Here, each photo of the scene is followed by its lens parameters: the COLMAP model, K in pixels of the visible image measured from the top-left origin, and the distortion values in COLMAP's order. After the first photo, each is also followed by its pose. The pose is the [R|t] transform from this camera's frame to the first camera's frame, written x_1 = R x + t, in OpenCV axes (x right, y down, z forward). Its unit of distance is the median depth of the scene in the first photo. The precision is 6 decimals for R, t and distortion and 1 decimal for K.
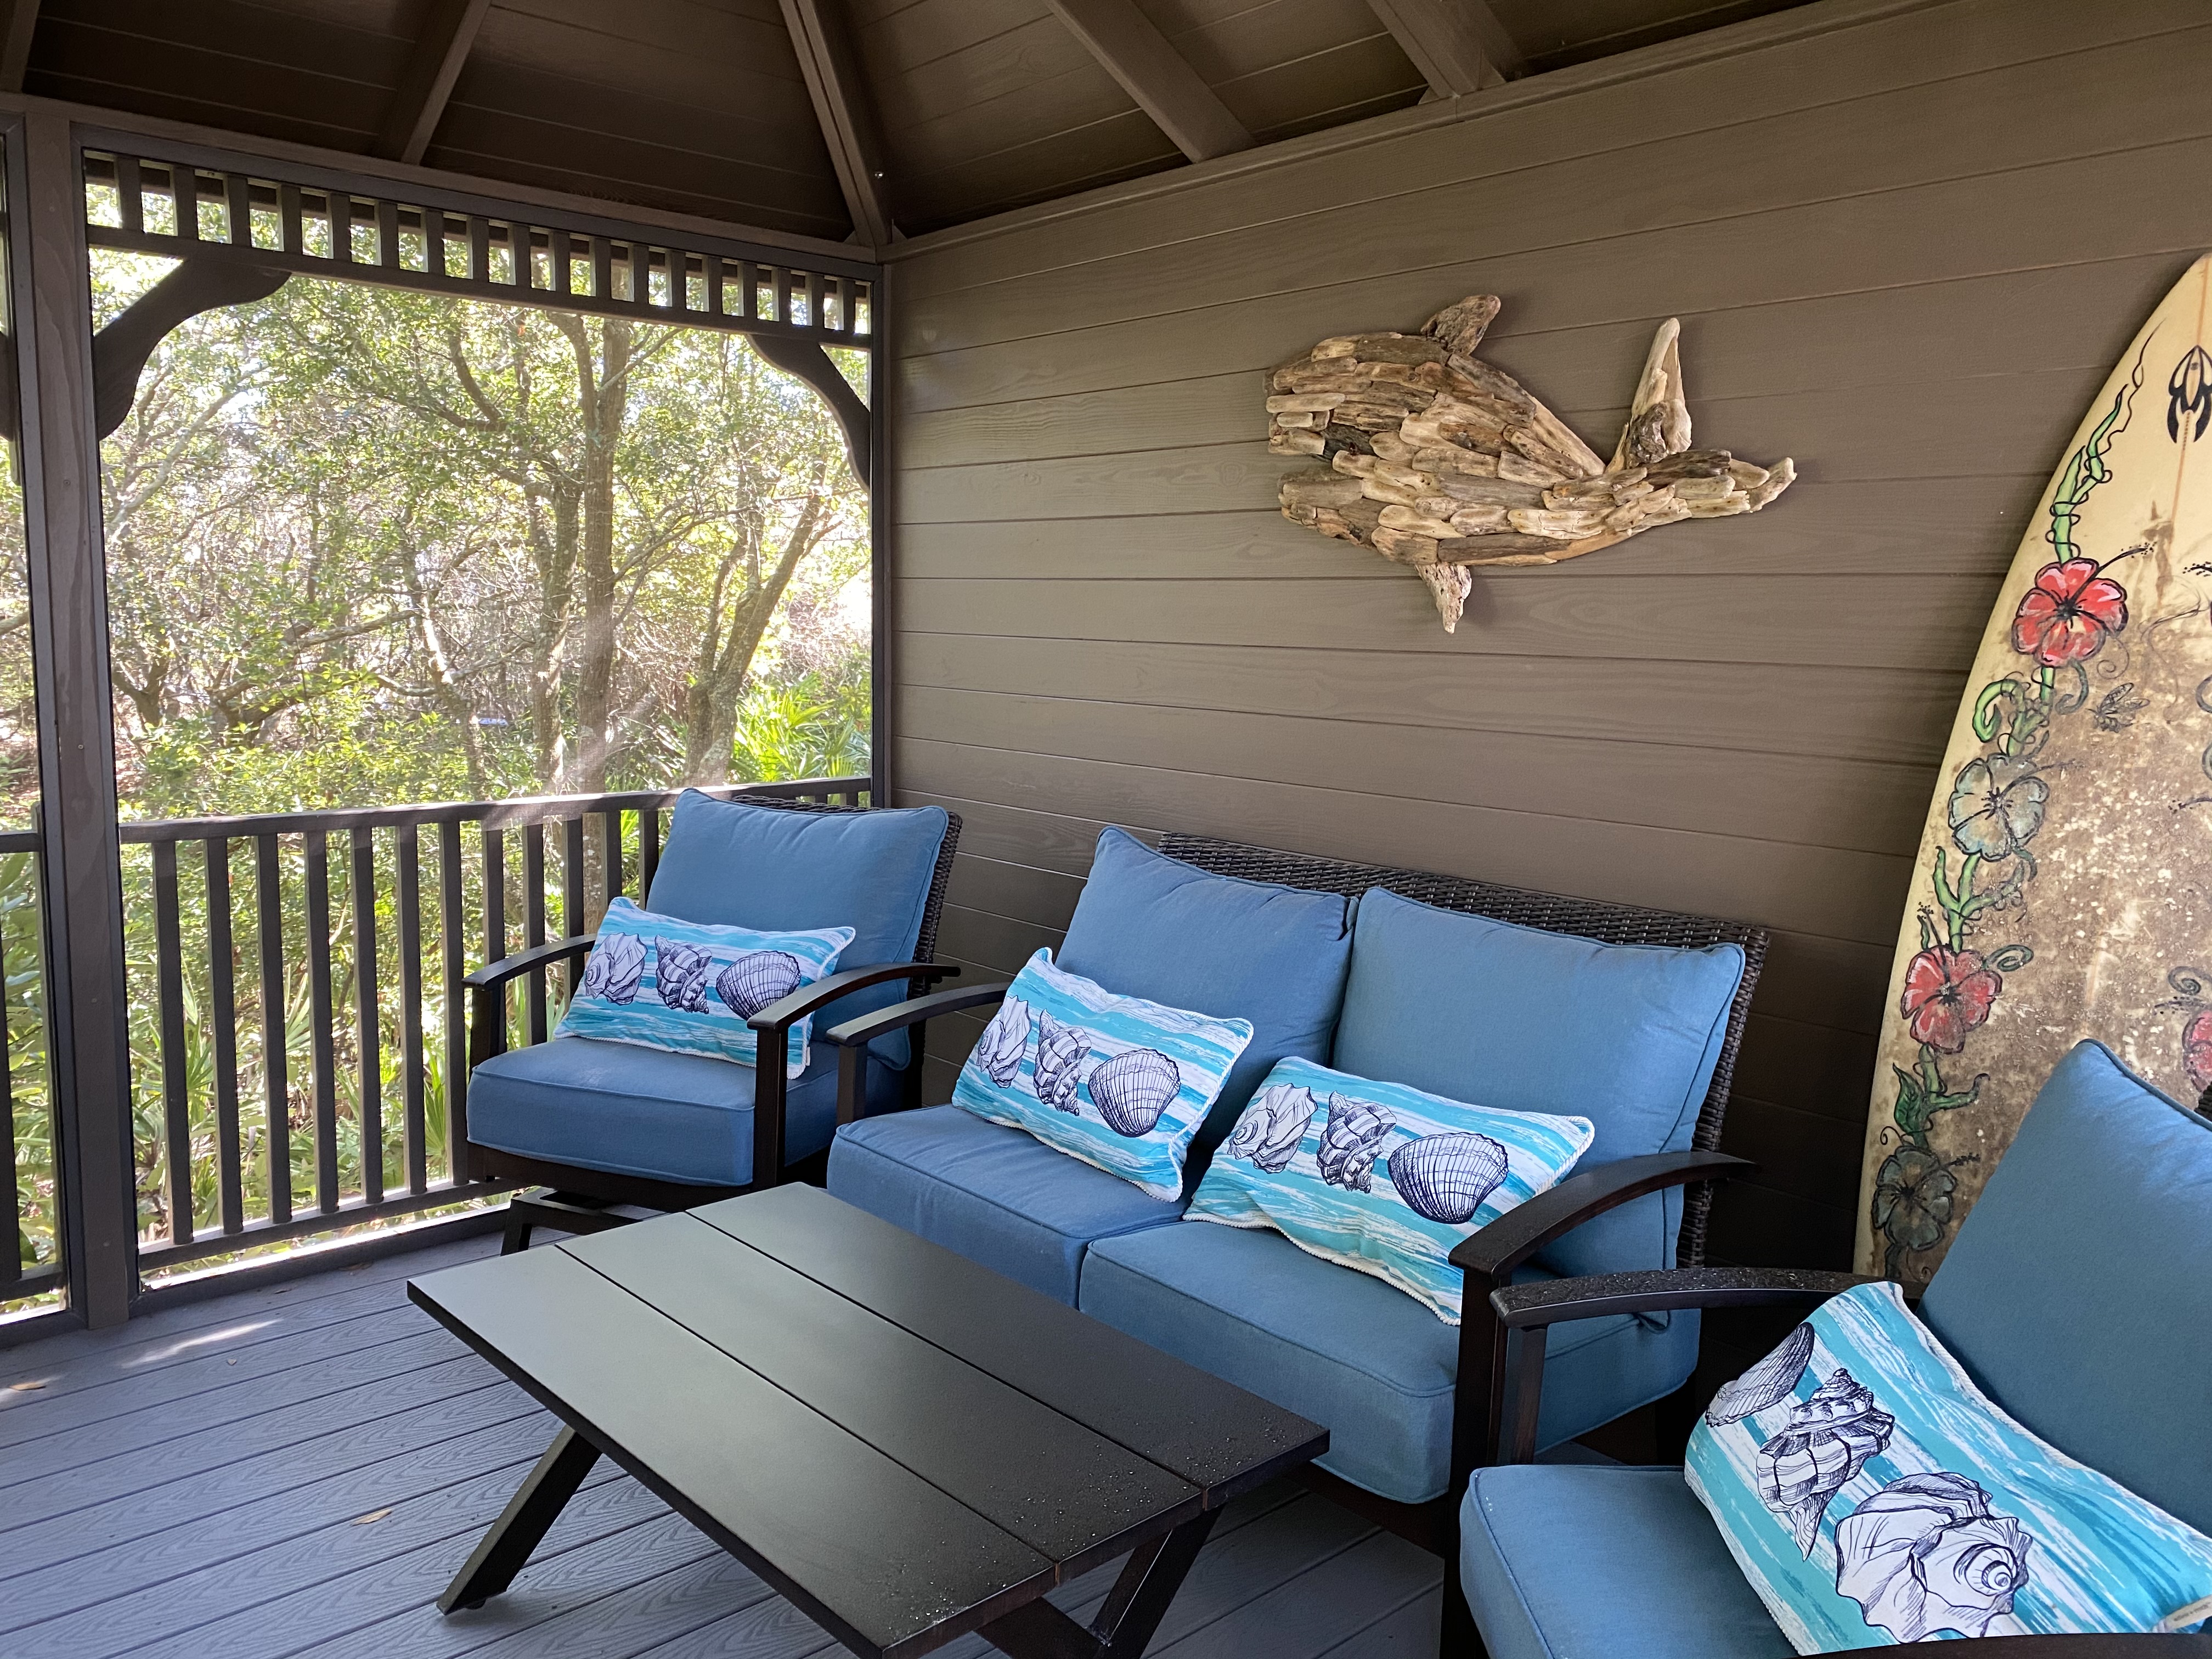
lens RADIAL K [[1715.4, 0, 1106.0], [0, 1715.4, 829.5], [0, 0, 1]] dist [0.011823, -0.010854]
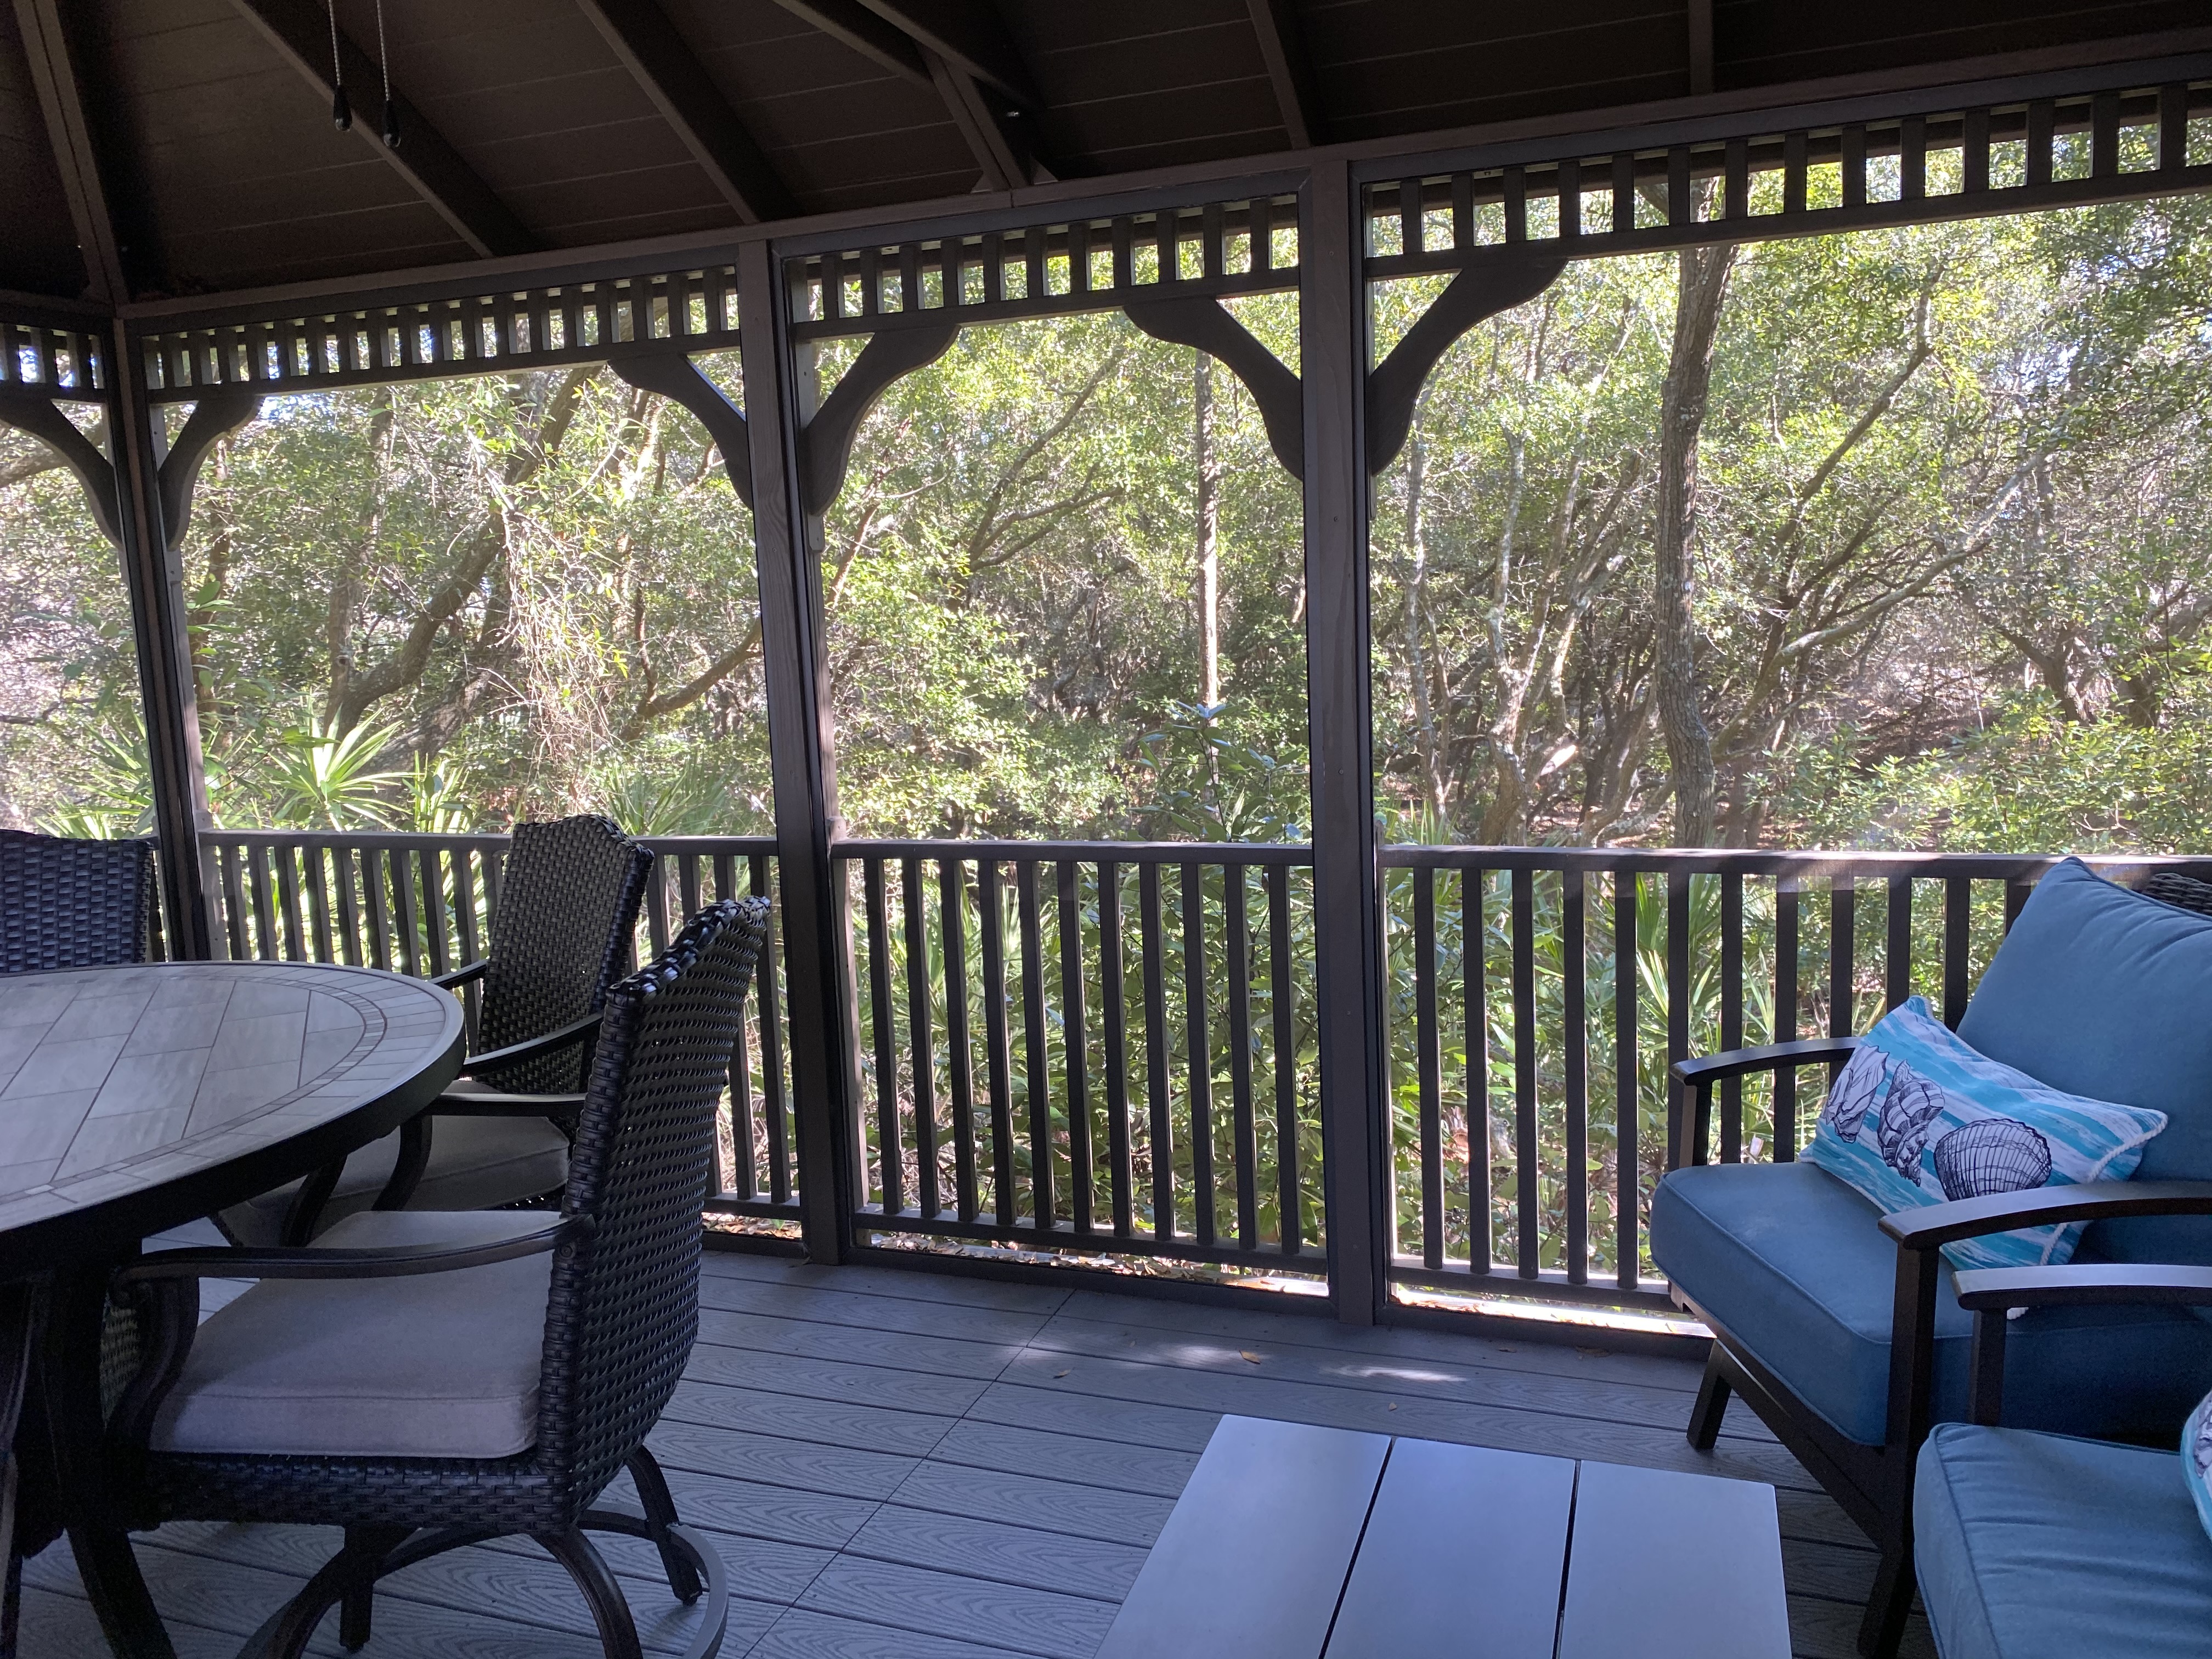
lens RADIAL K [[1713.1, 0, 1308.1], [0, 1713.1, 794.7], [0, 0, 1]] dist [0.010785, 0.000653]
pose [[0.460955, 0.081687, -0.883656, 0.341311], [-0.063106, 0.996251, 0.059176, -0.103324], [0.885177, 0.028486, 0.464381, 0.554726]]
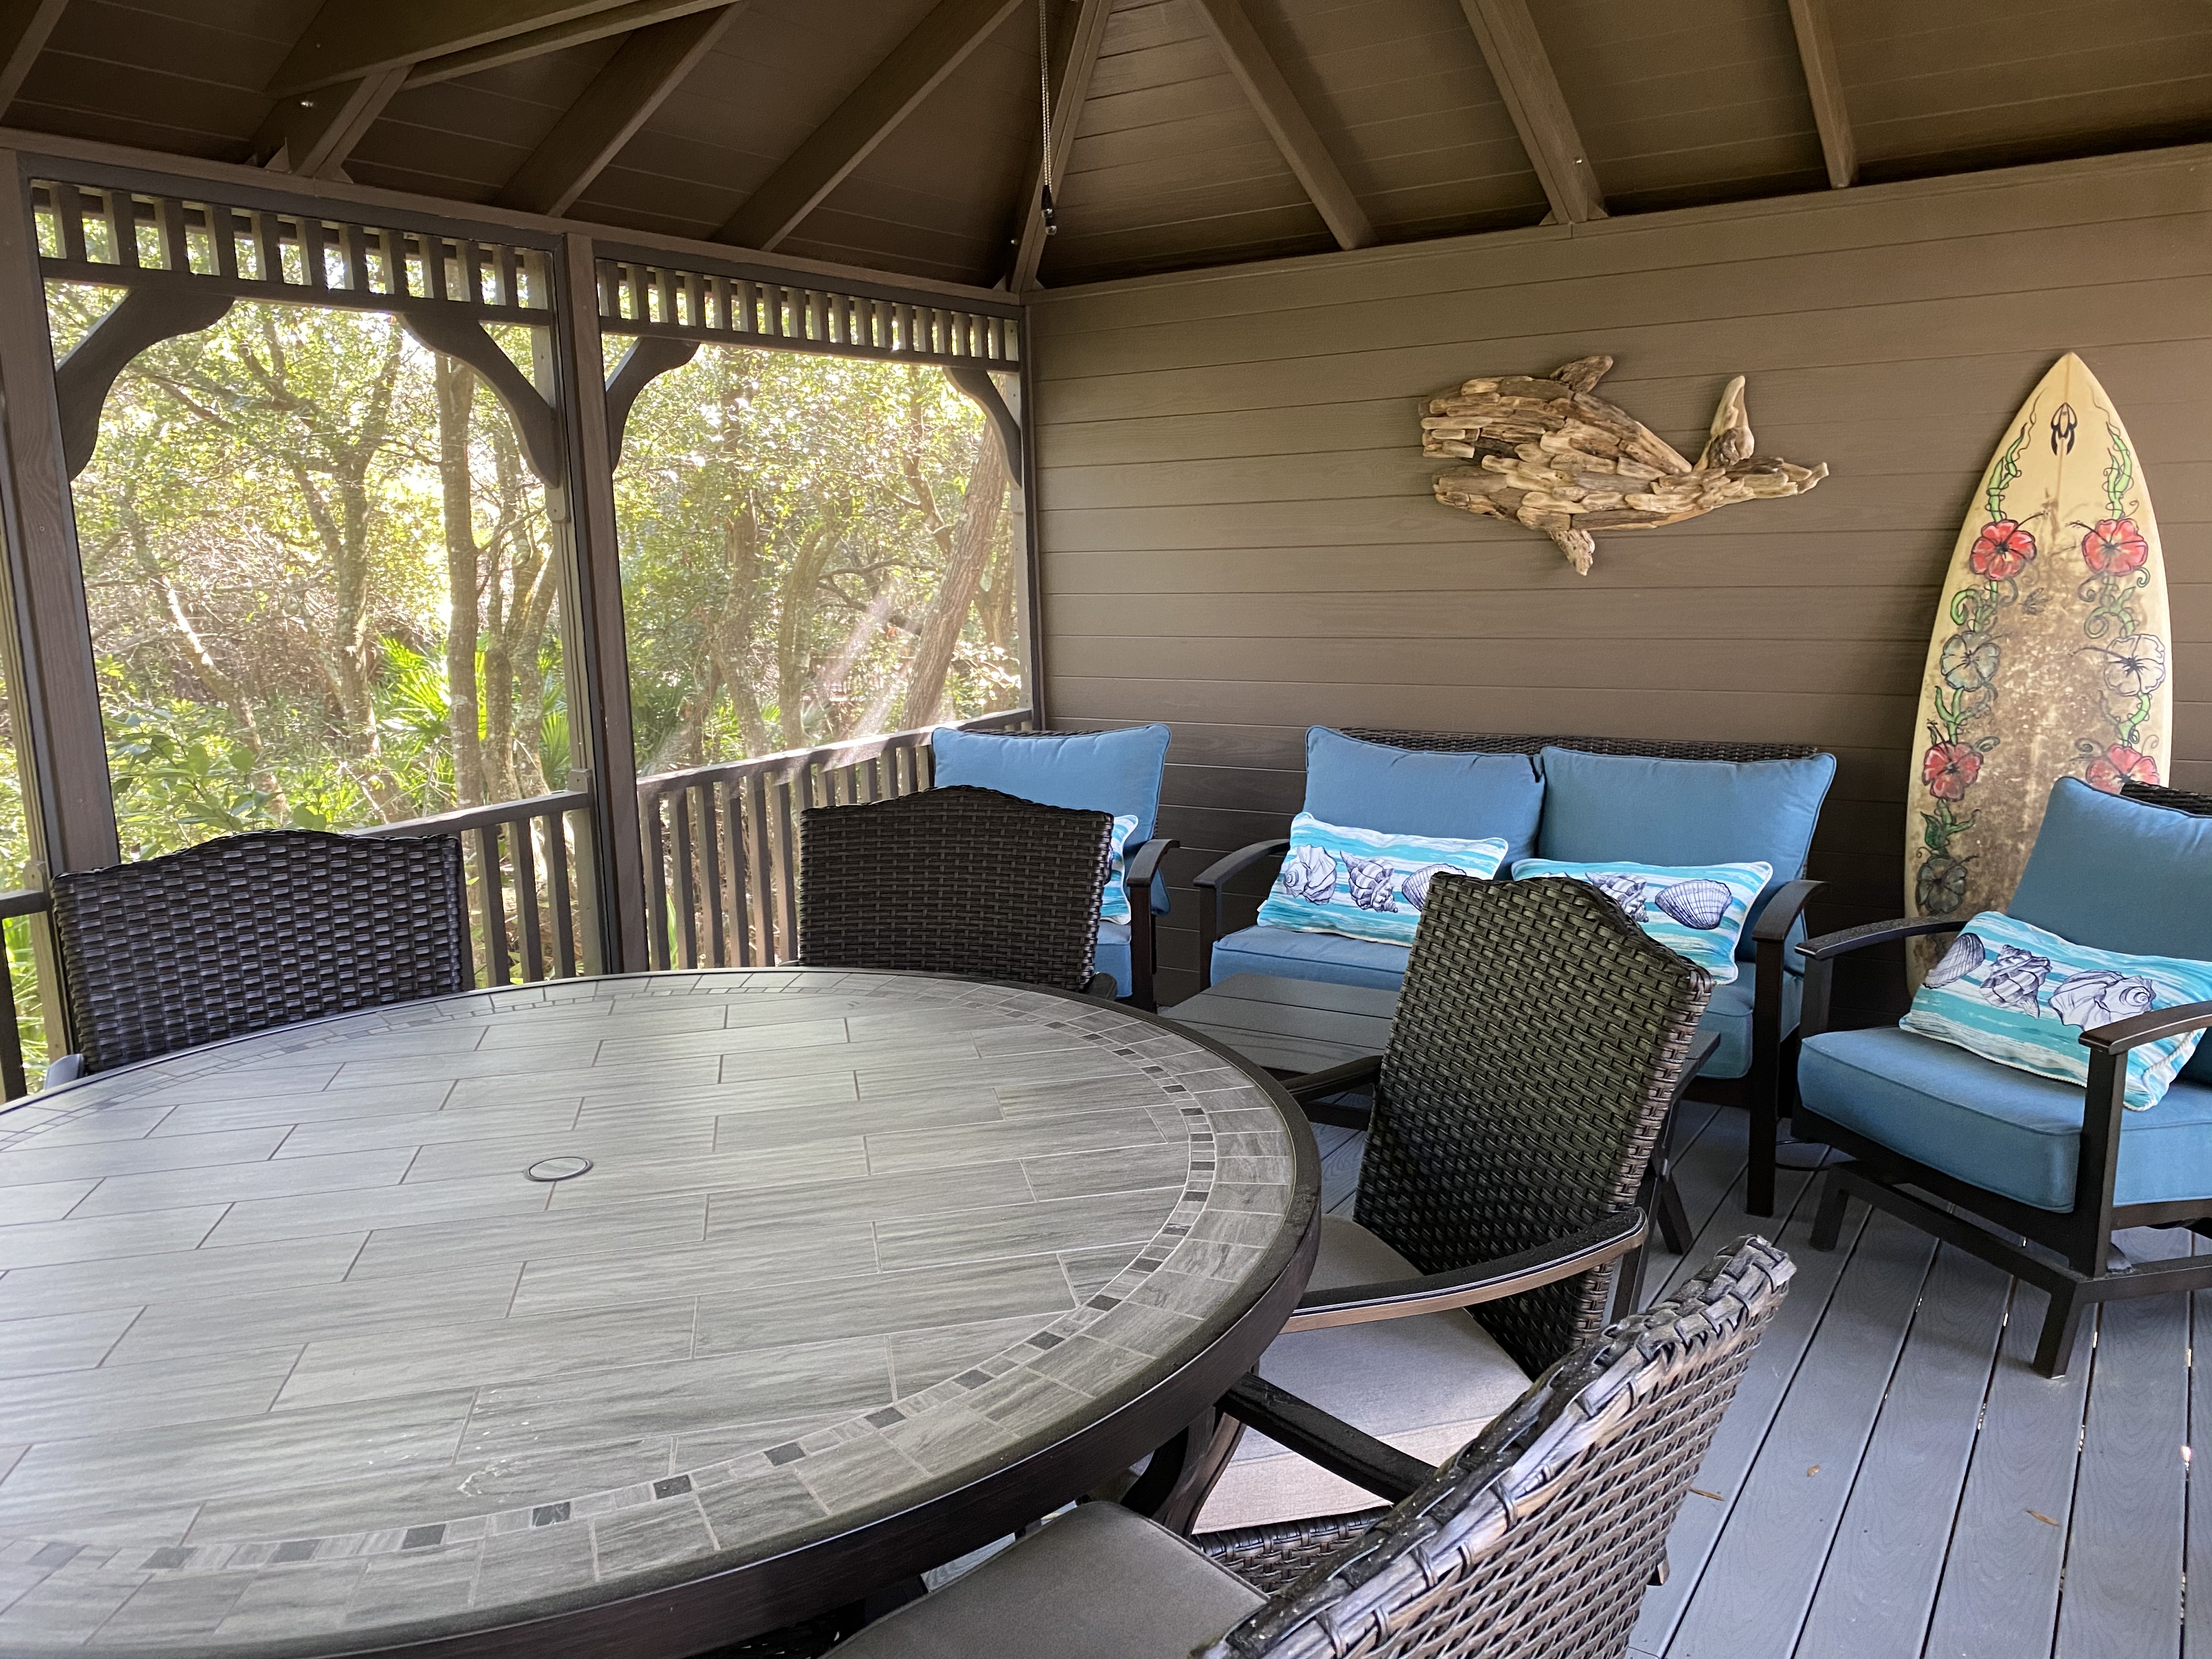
lens RADIAL K [[1670.7, 0, 1165.7], [0, 1670.7, 827.9], [0, 0, 1]] dist [-0.001630, 0.007404]
pose [[0.959612, -0.095725, 0.264539, -0.598291], [0.083446, 0.994864, 0.057301, -0.007789], [-0.268666, -0.032912, 0.962671, -0.355378]]
